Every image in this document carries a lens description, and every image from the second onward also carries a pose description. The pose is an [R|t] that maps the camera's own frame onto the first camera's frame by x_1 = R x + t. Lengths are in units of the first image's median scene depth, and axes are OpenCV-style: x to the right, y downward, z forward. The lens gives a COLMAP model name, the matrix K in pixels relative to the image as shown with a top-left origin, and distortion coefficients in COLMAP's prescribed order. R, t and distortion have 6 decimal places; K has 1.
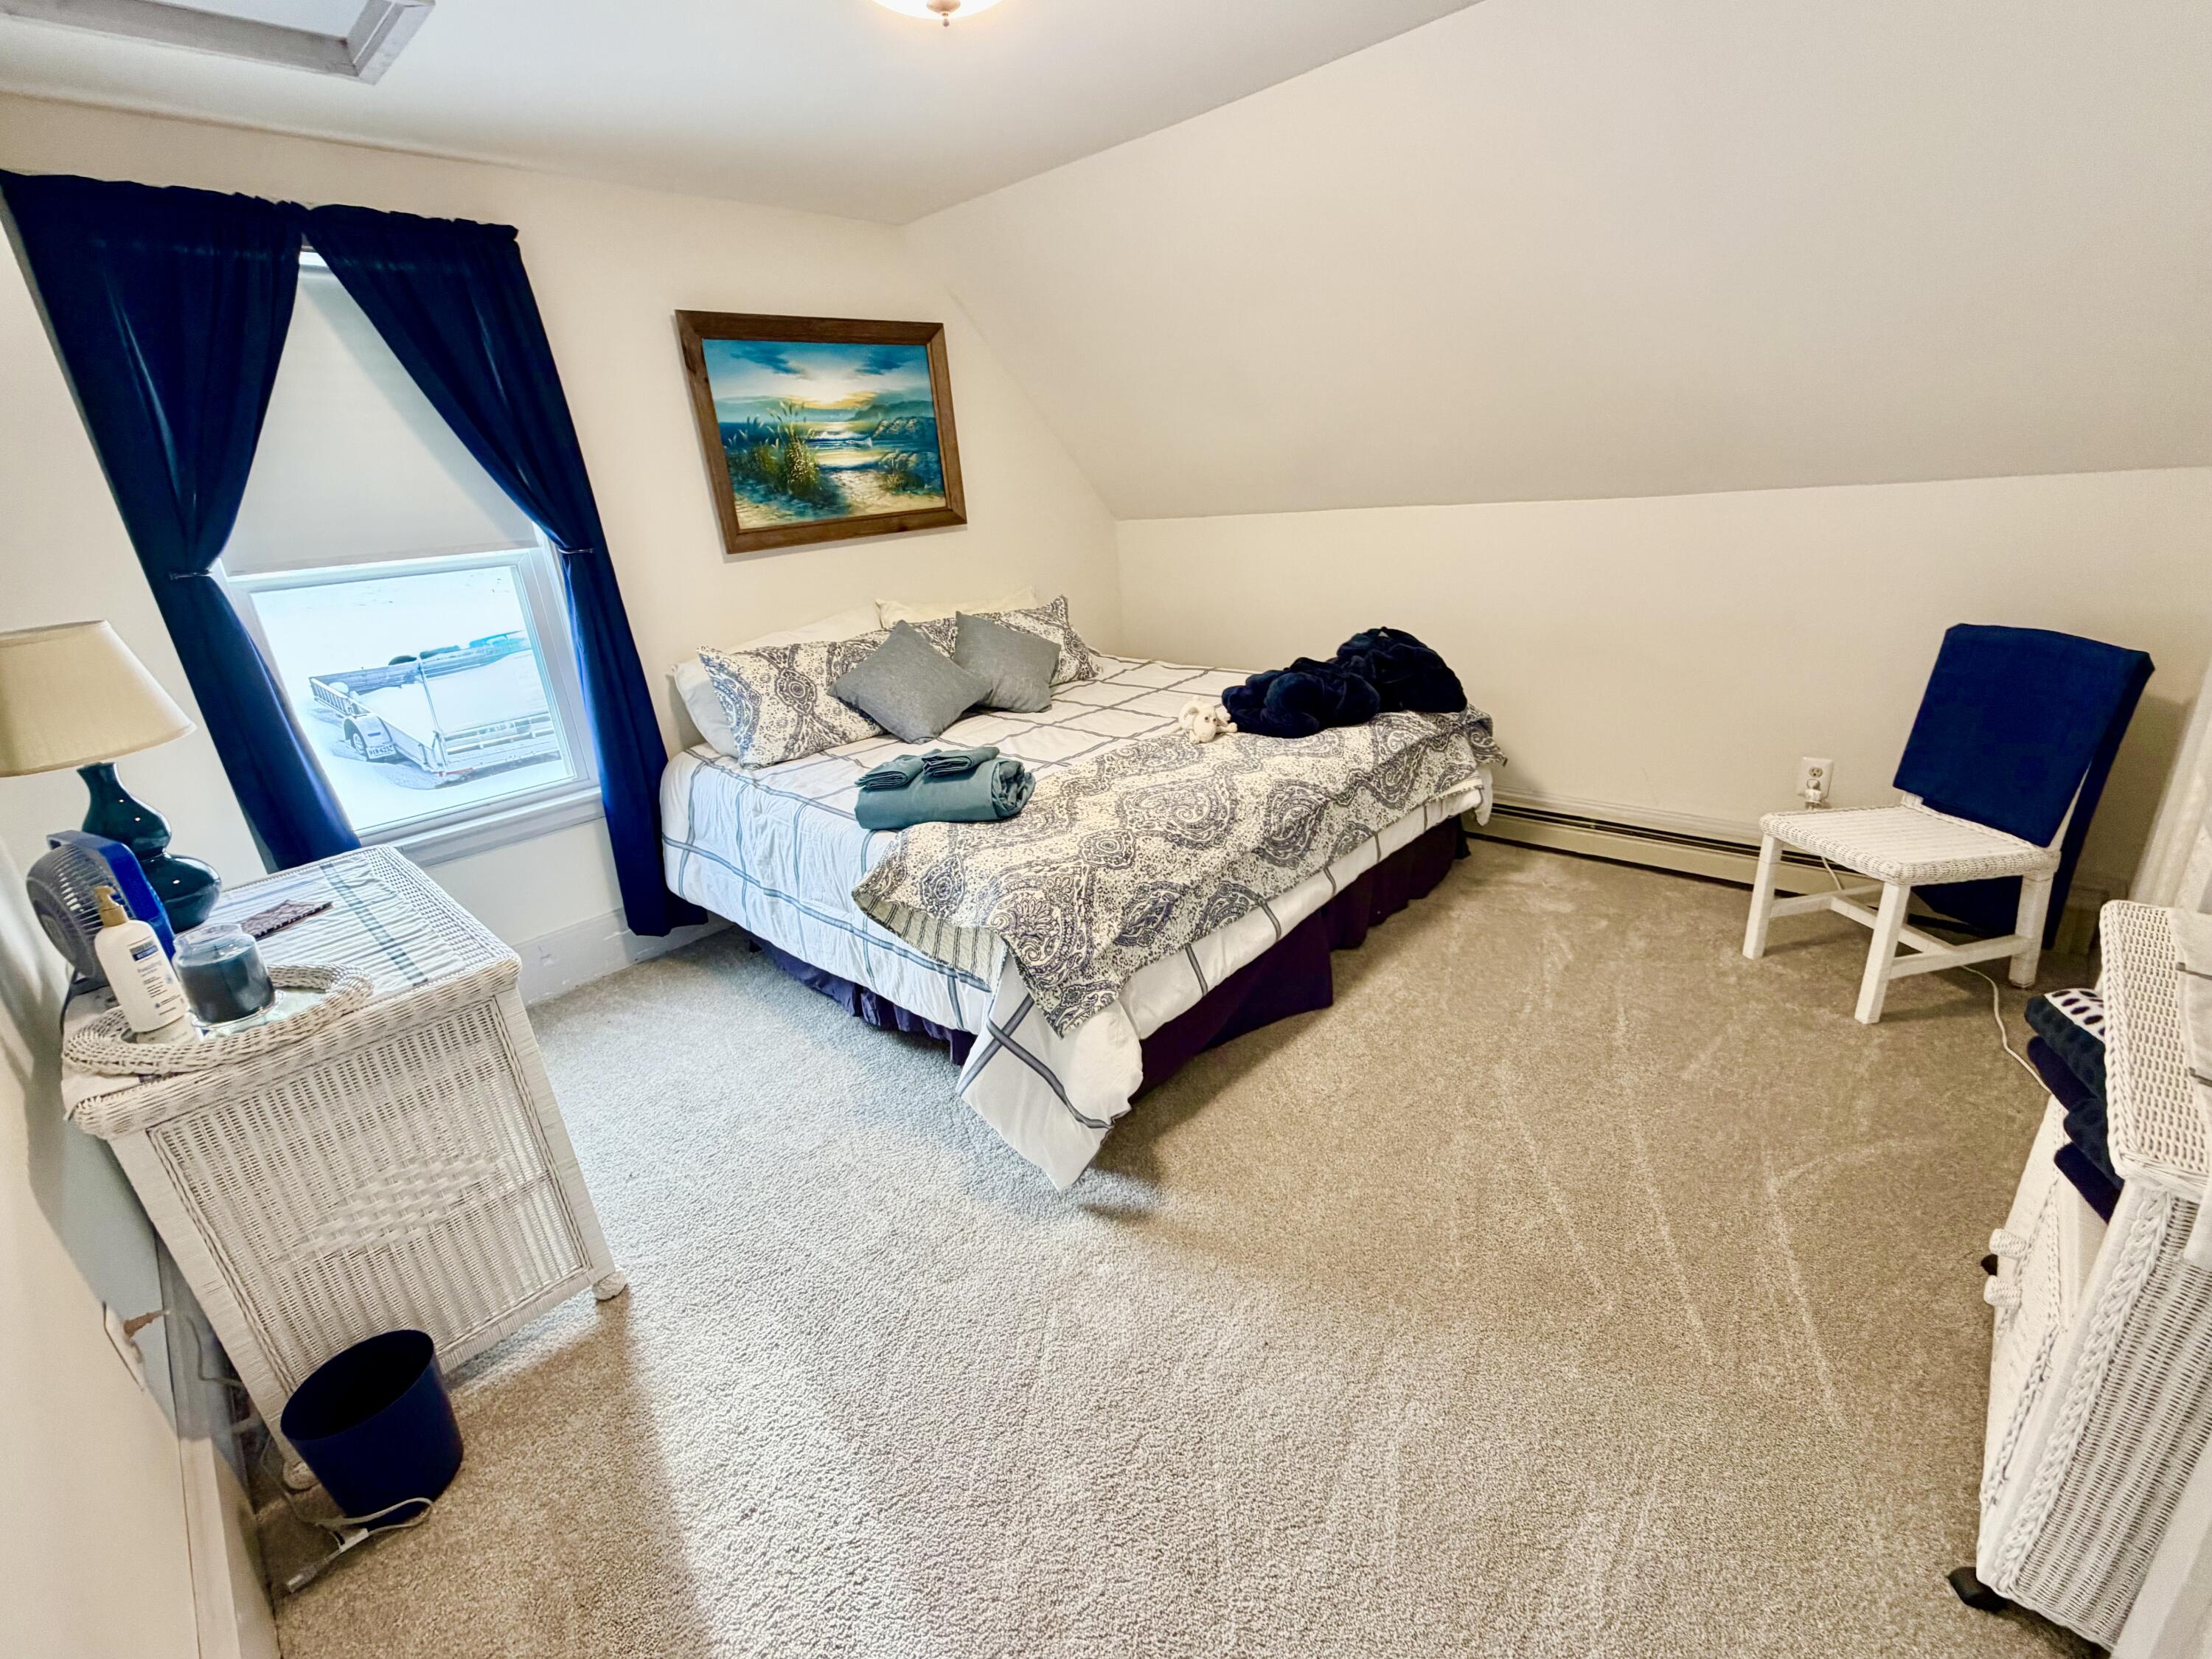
lens RADIAL K [[956.5, 0, 1105.6], [0, 956.5, 835.8], [0, 0, 1]] dist [0.002017, 0.000217]
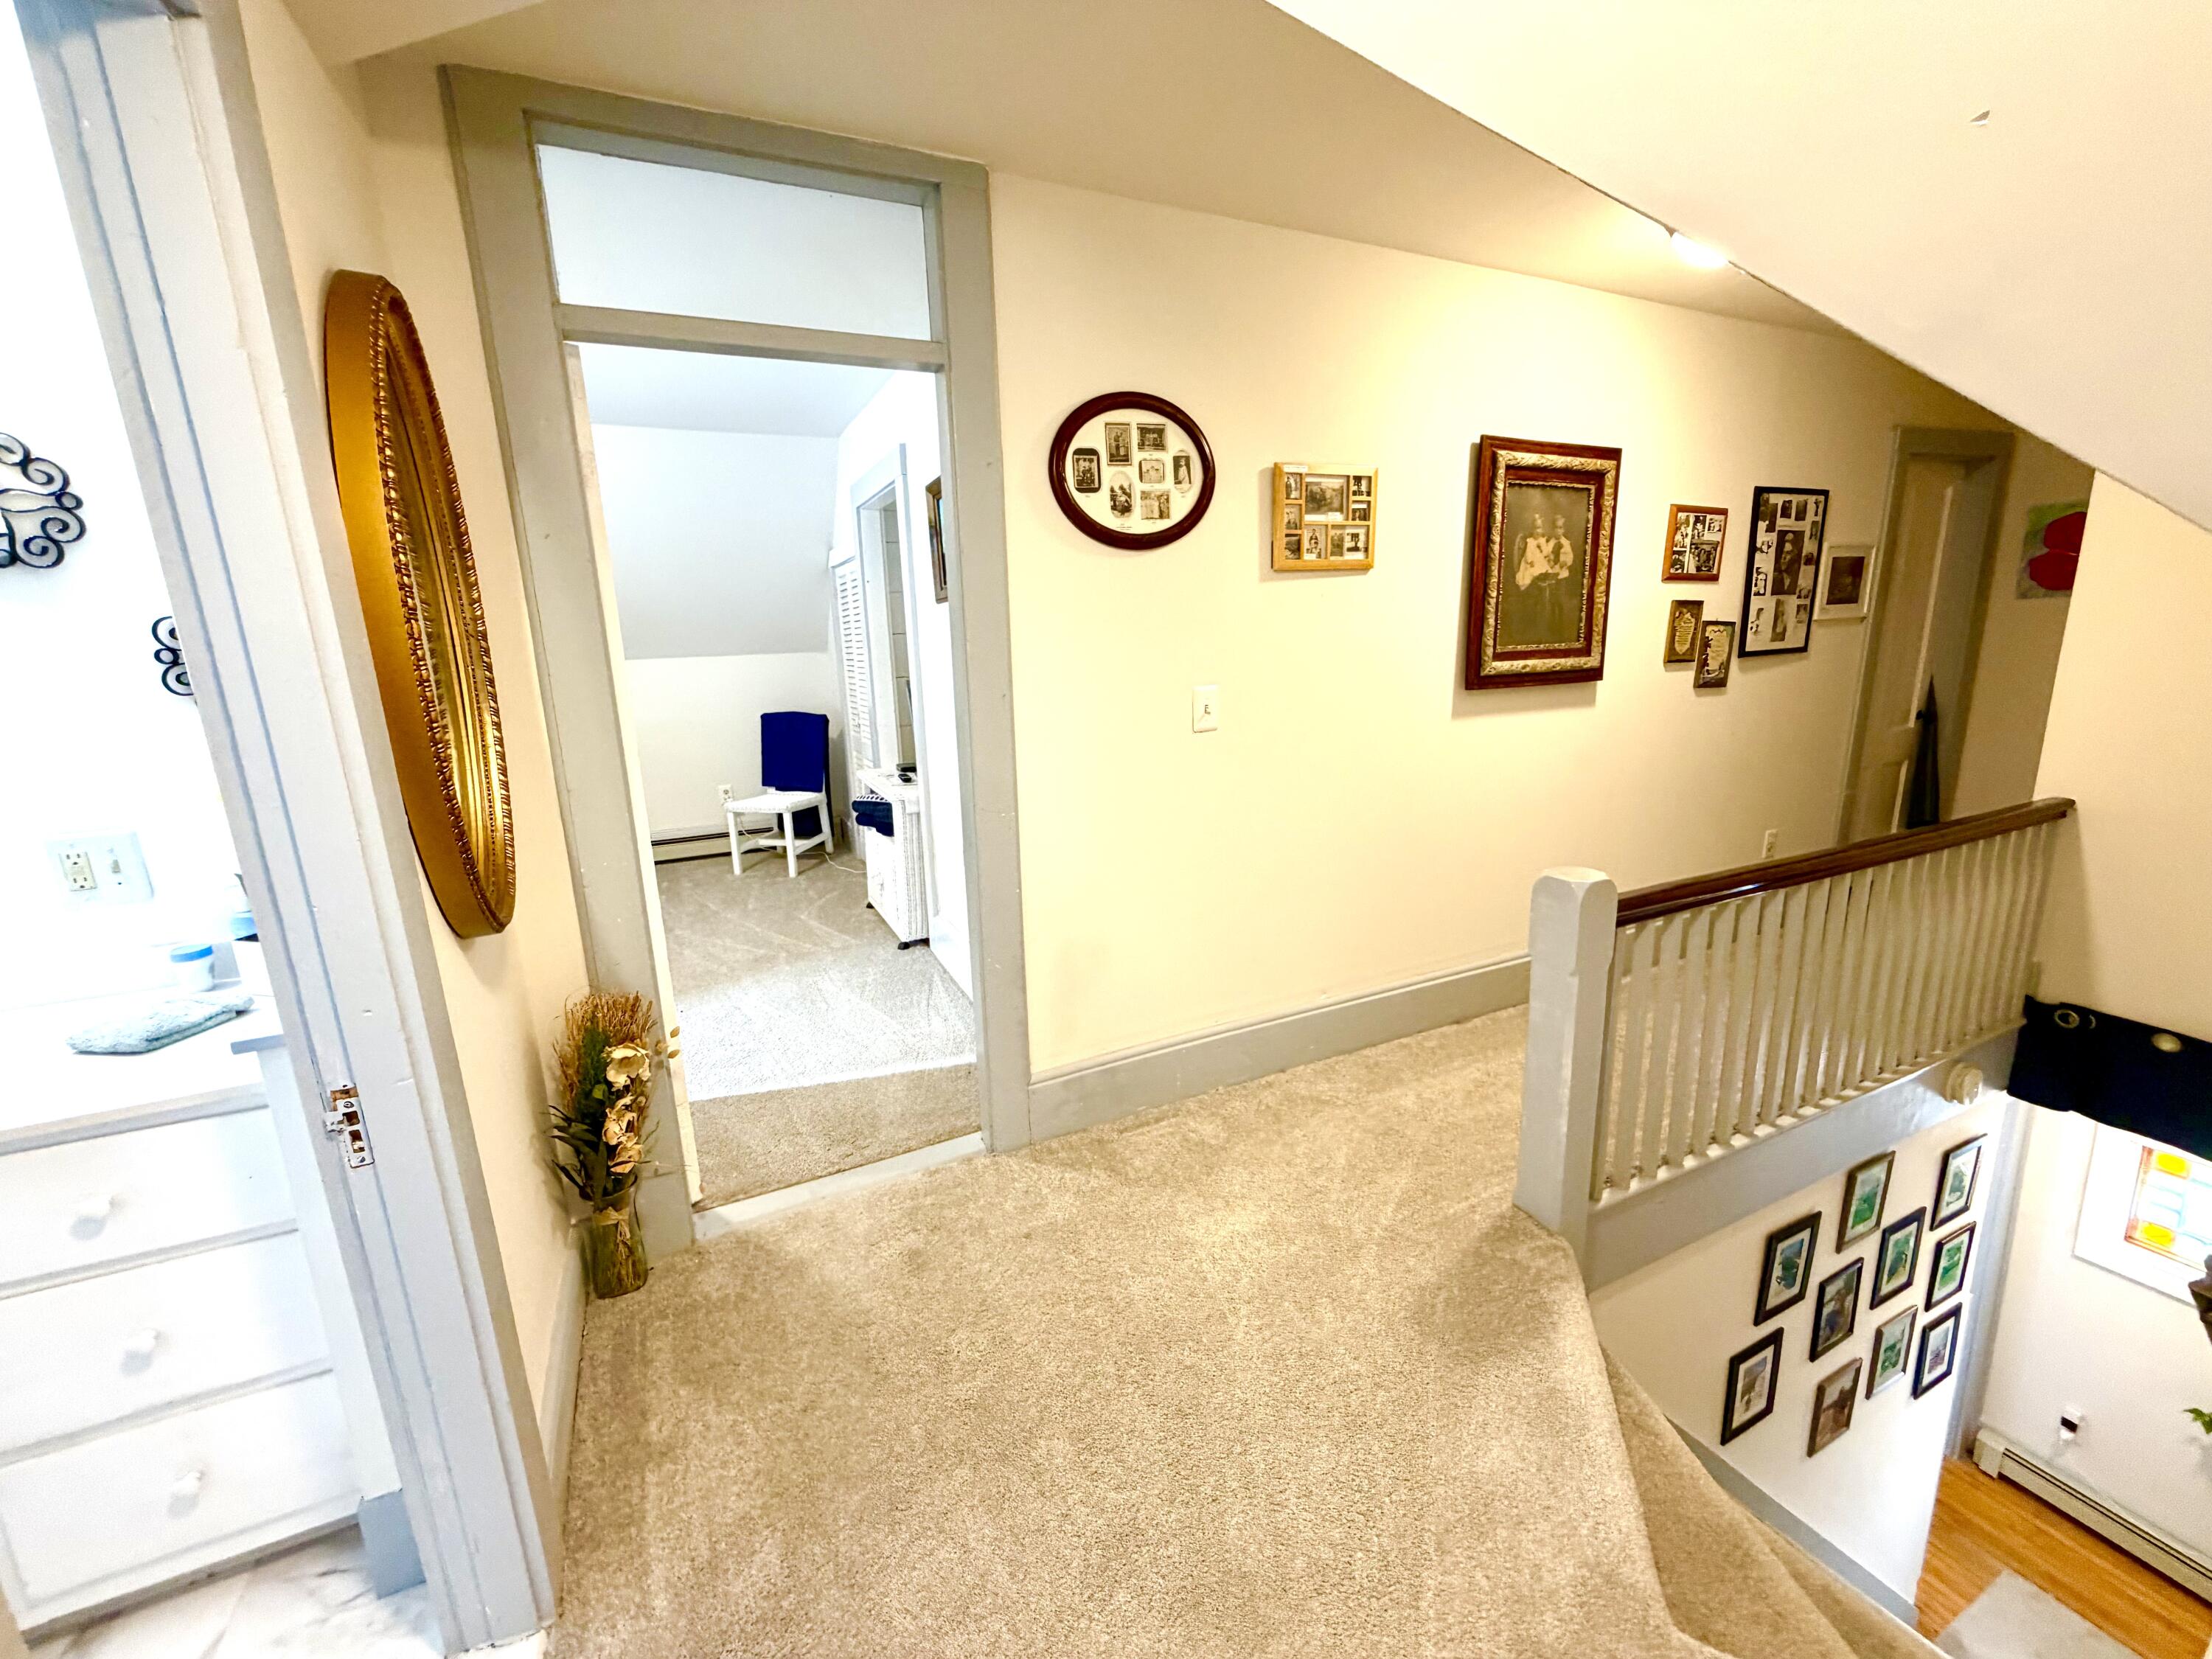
lens RADIAL K [[893.3, 0, 1104.7], [0, 893.3, 823.2], [0, 0, 1]] dist [0.000338, 0.000008]
pose [[0.358424, -0.139838, 0.923026, -0.916054], [0.337581, 0.941226, 0.011508, 0.303508], [-0.870386, 0.307471, 0.384565, -0.526751]]
